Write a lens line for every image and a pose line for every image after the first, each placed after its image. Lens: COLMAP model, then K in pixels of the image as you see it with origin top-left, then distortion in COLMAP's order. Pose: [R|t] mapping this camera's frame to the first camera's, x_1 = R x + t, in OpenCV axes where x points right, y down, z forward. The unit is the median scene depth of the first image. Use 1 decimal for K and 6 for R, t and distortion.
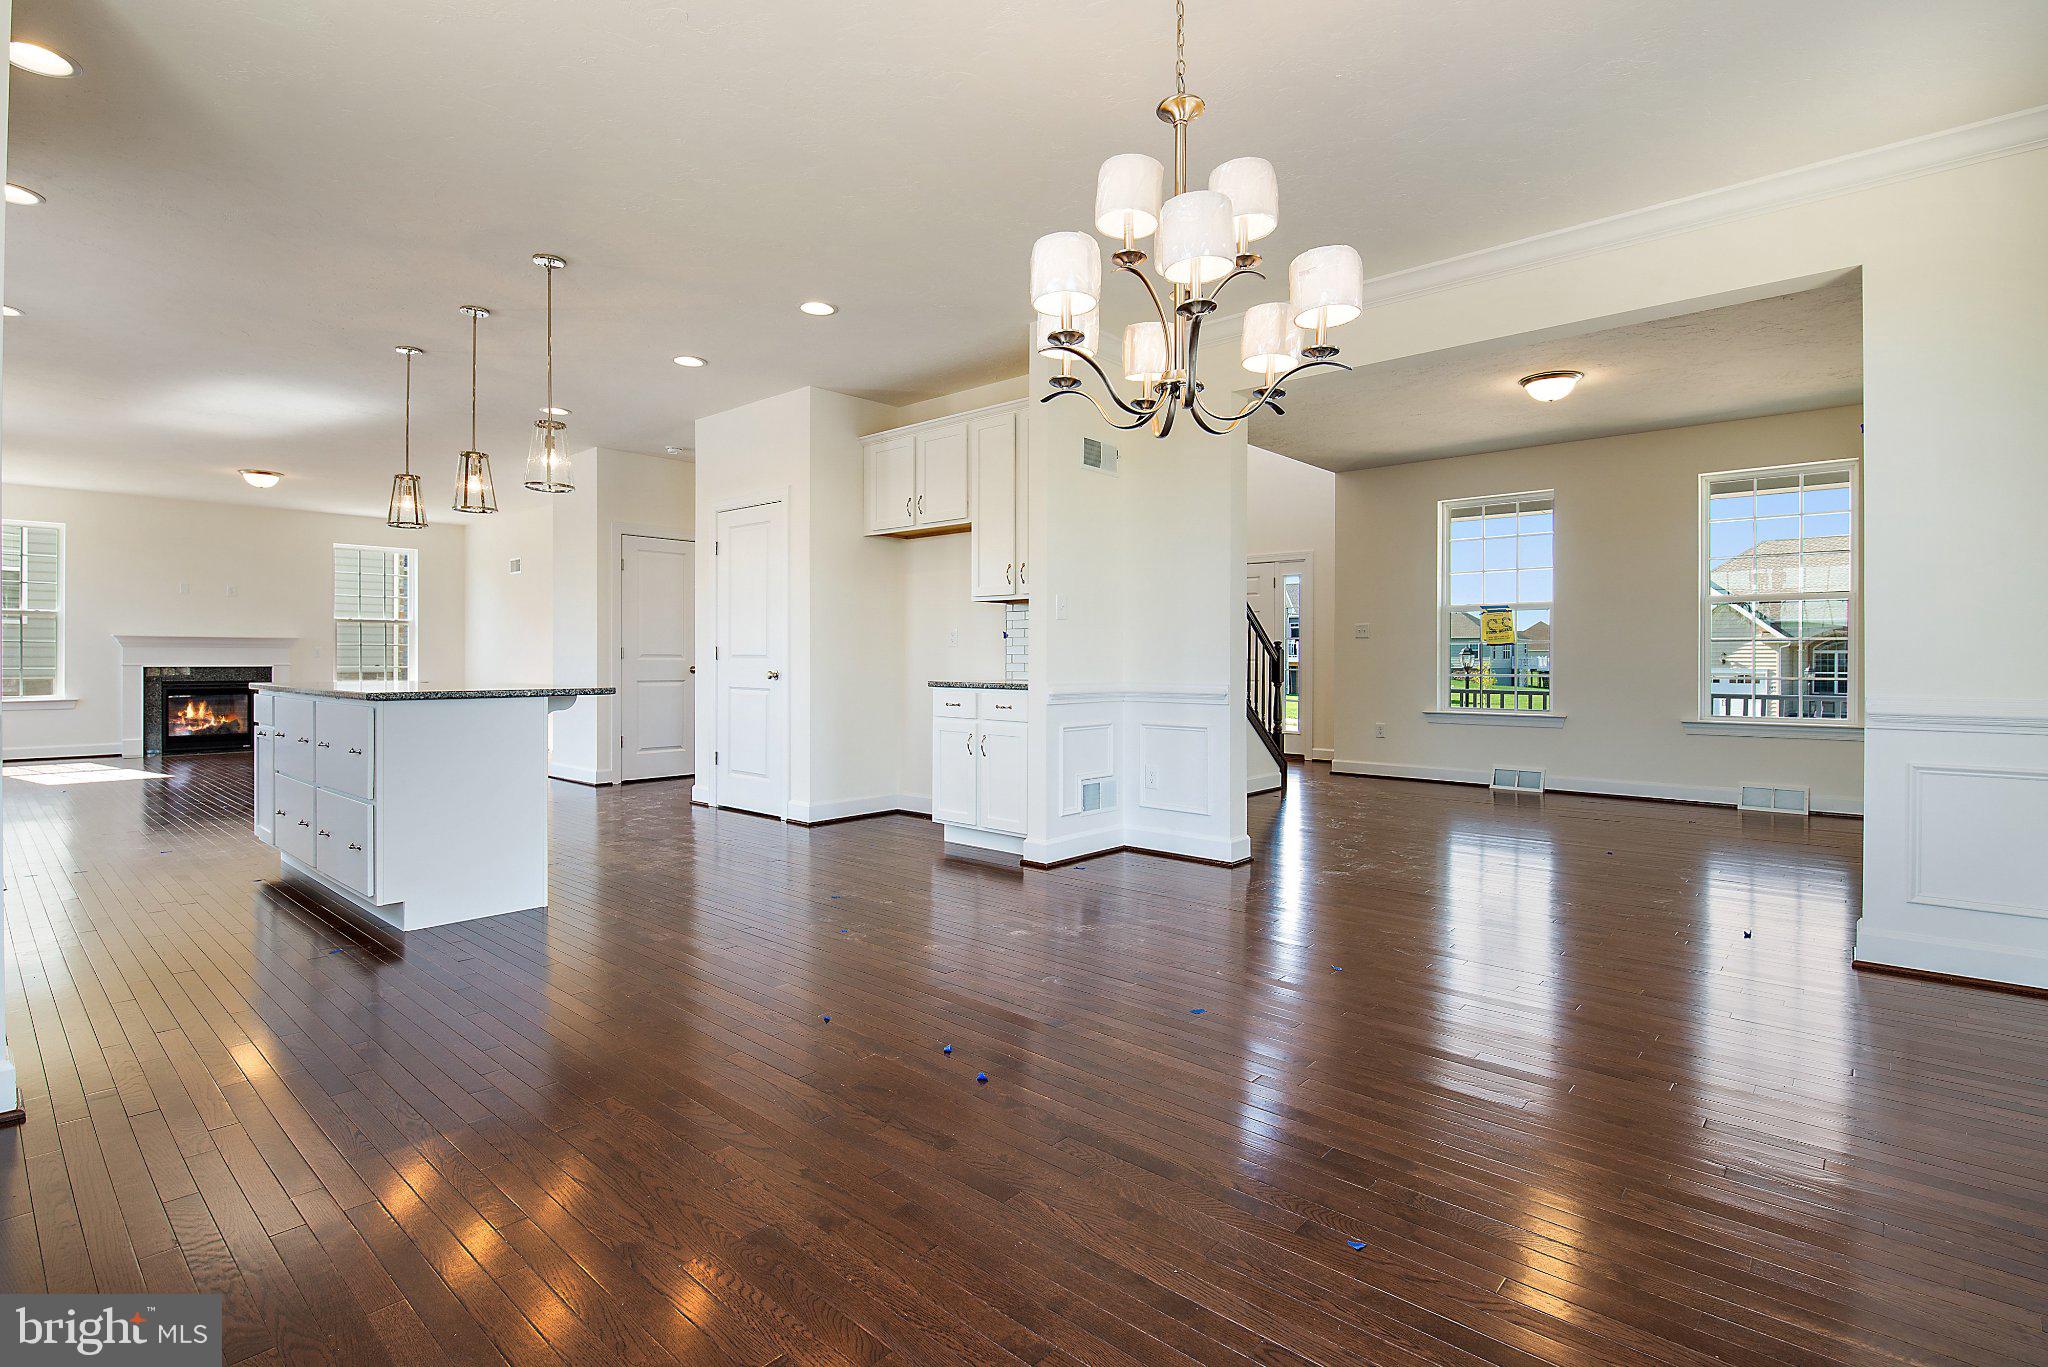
lens RADIAL K [[972.3, 0, 1022.8], [0, 972.3, 660.0], [0, 0, 1]] dist [0.000113, -0.000541]
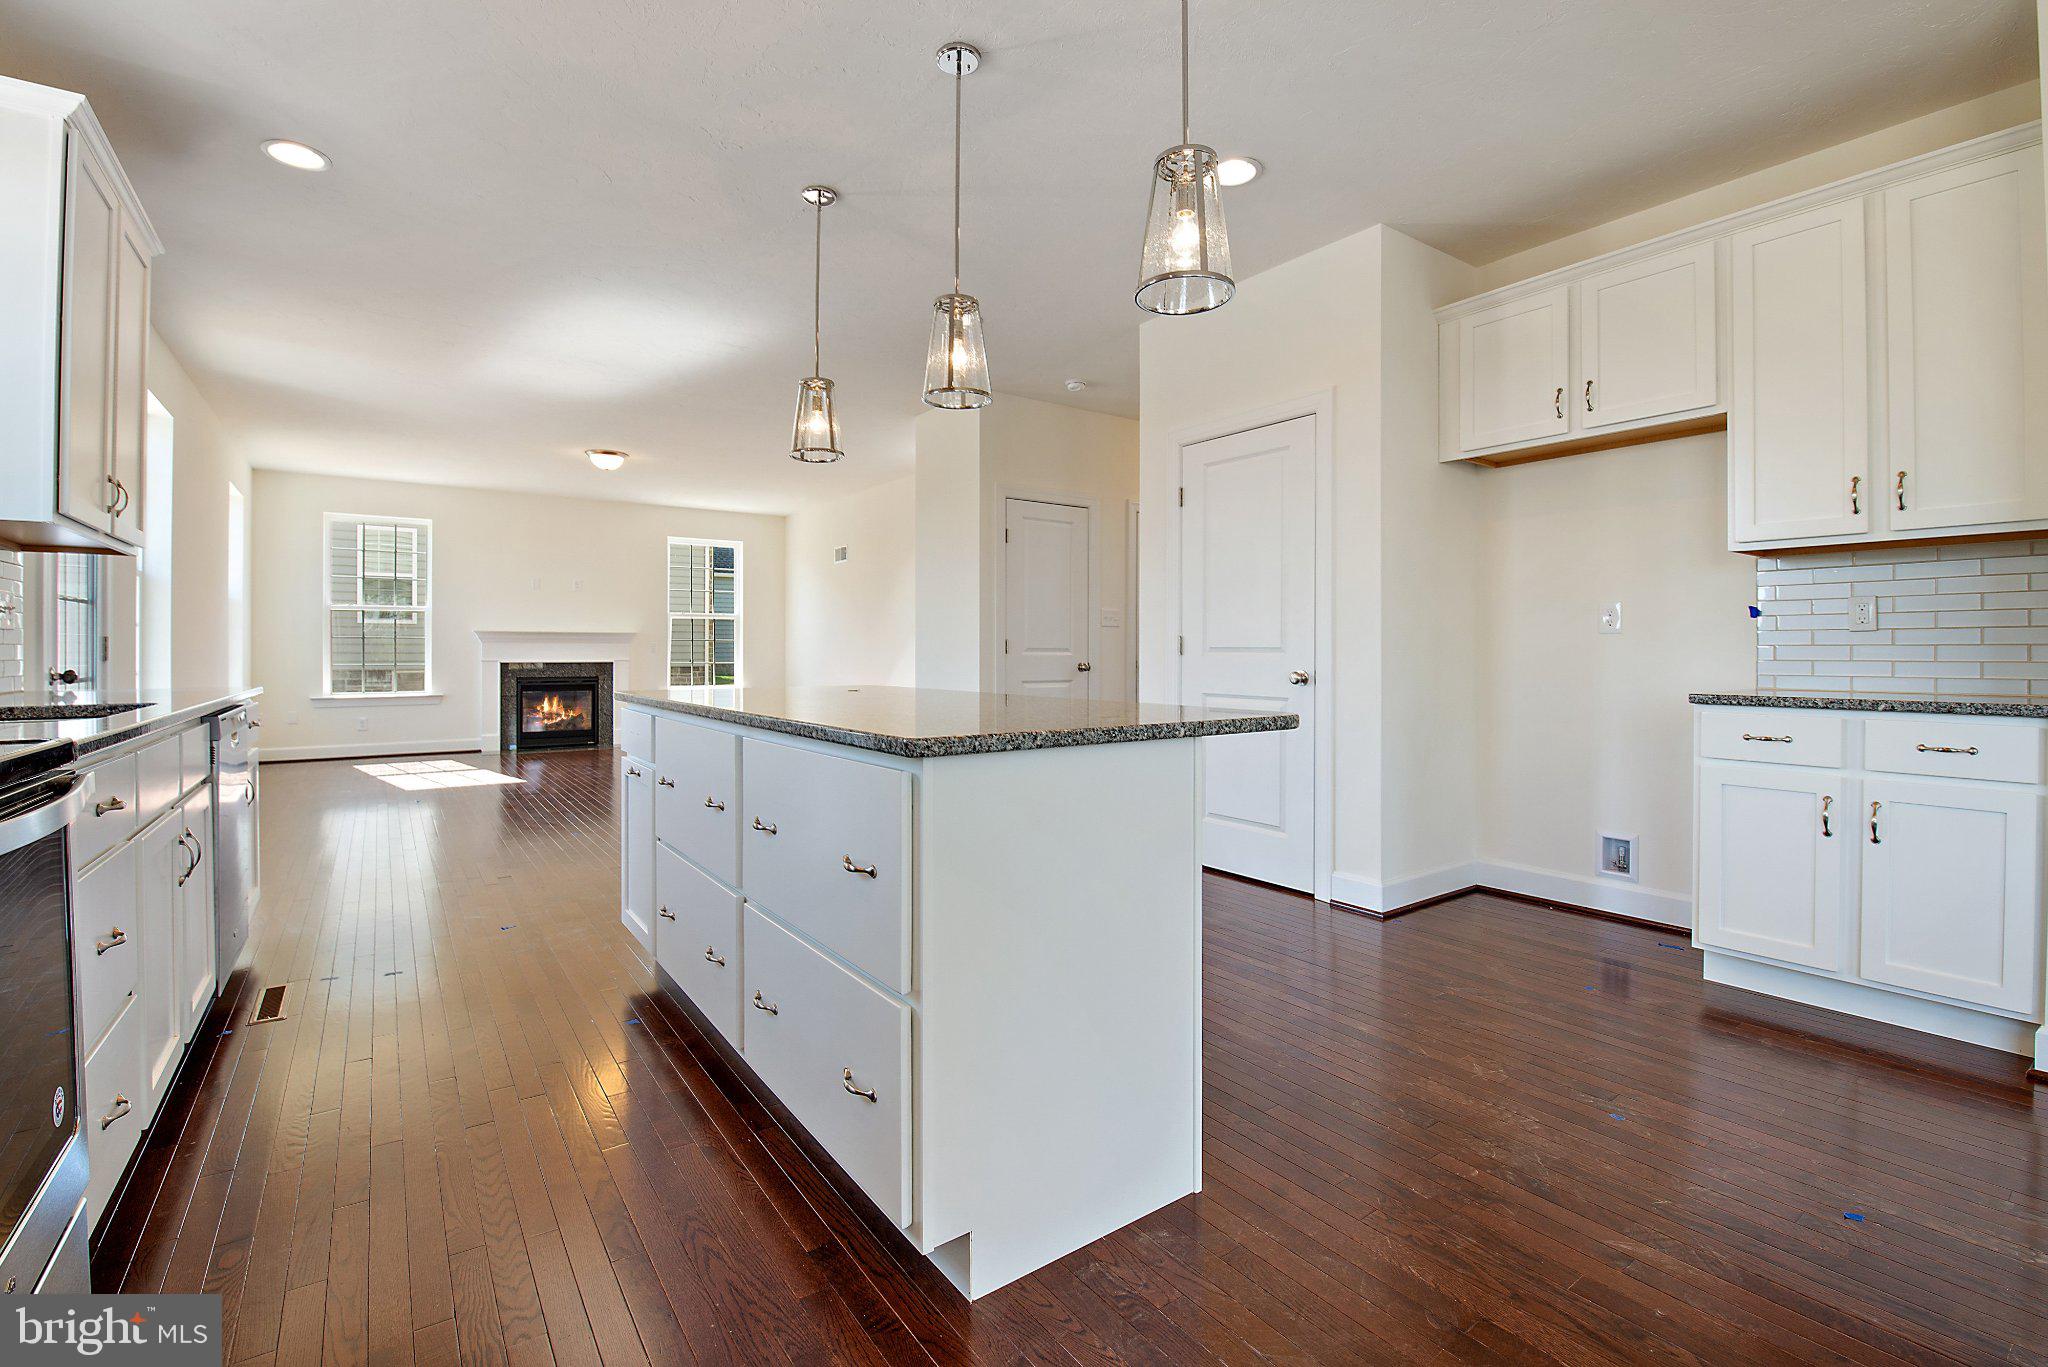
lens RADIAL K [[893.4, 0, 1023.8], [0, 893.4, 655.5], [0, 0, 1]] dist [-0.001187, -0.000288]
pose [[0.977127, -0.000941, -0.212653, -0.219786], [0.001403, 0.999997, 0.002025, -0.000872], [0.212651, -0.002277, 0.977126, 0.259162]]
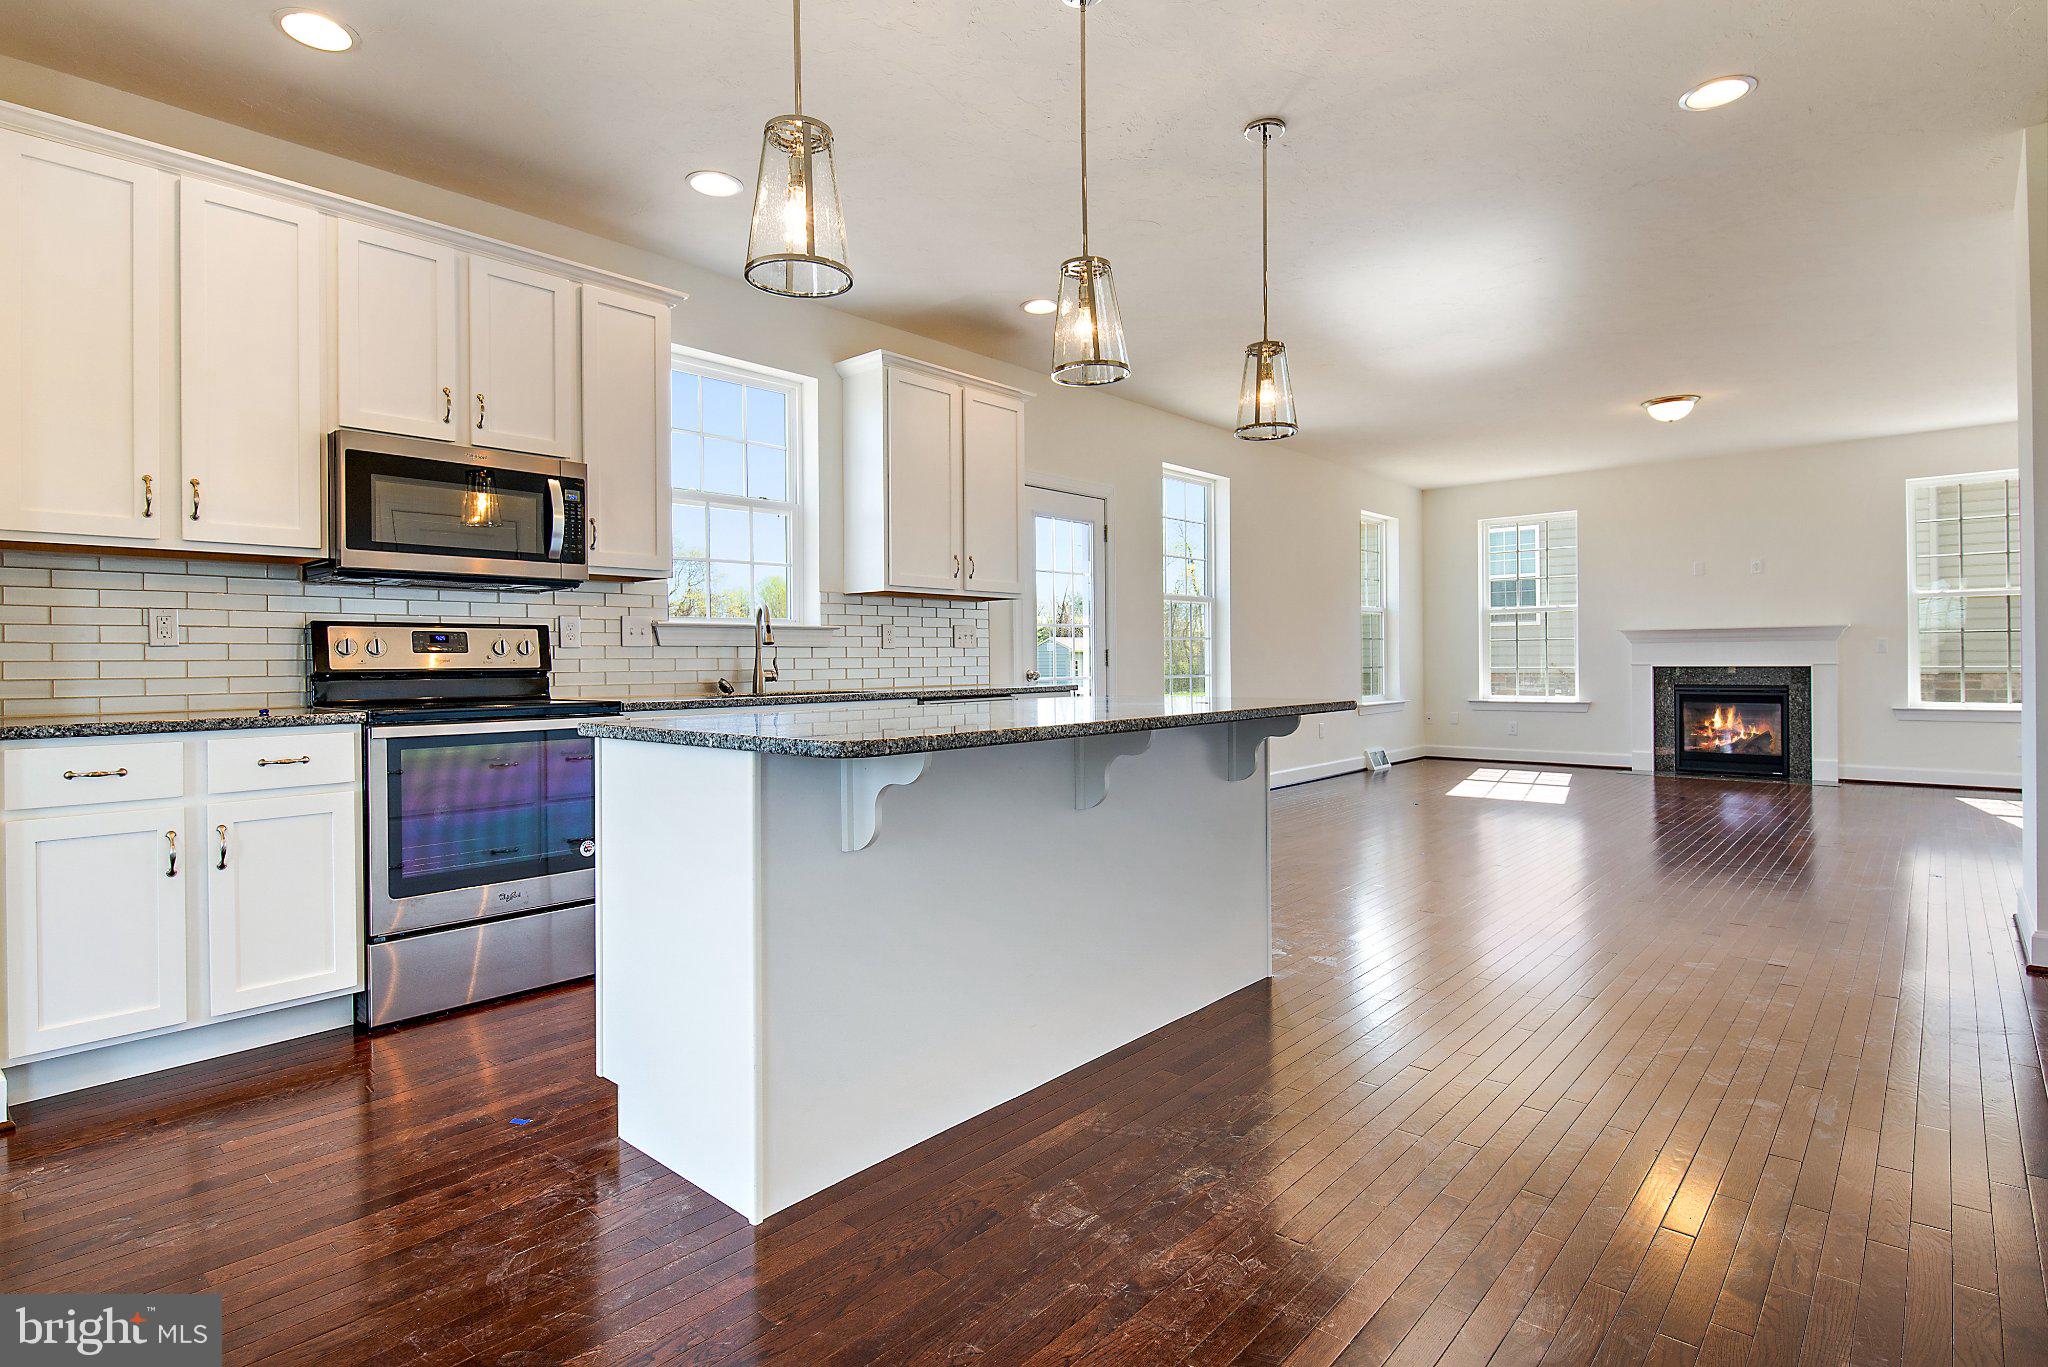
lens RADIAL K [[1058.1, 0, 1013.7], [0, 1058.1, 642.4], [0, 0, 1]] dist [-0.000091, -0.000405]
pose [[0.006471, -0.020046, -0.999778, 0.003210], [0.010512, 0.999745, -0.019977, -0.000867], [0.999924, -0.010380, 0.006680, 0.512758]]
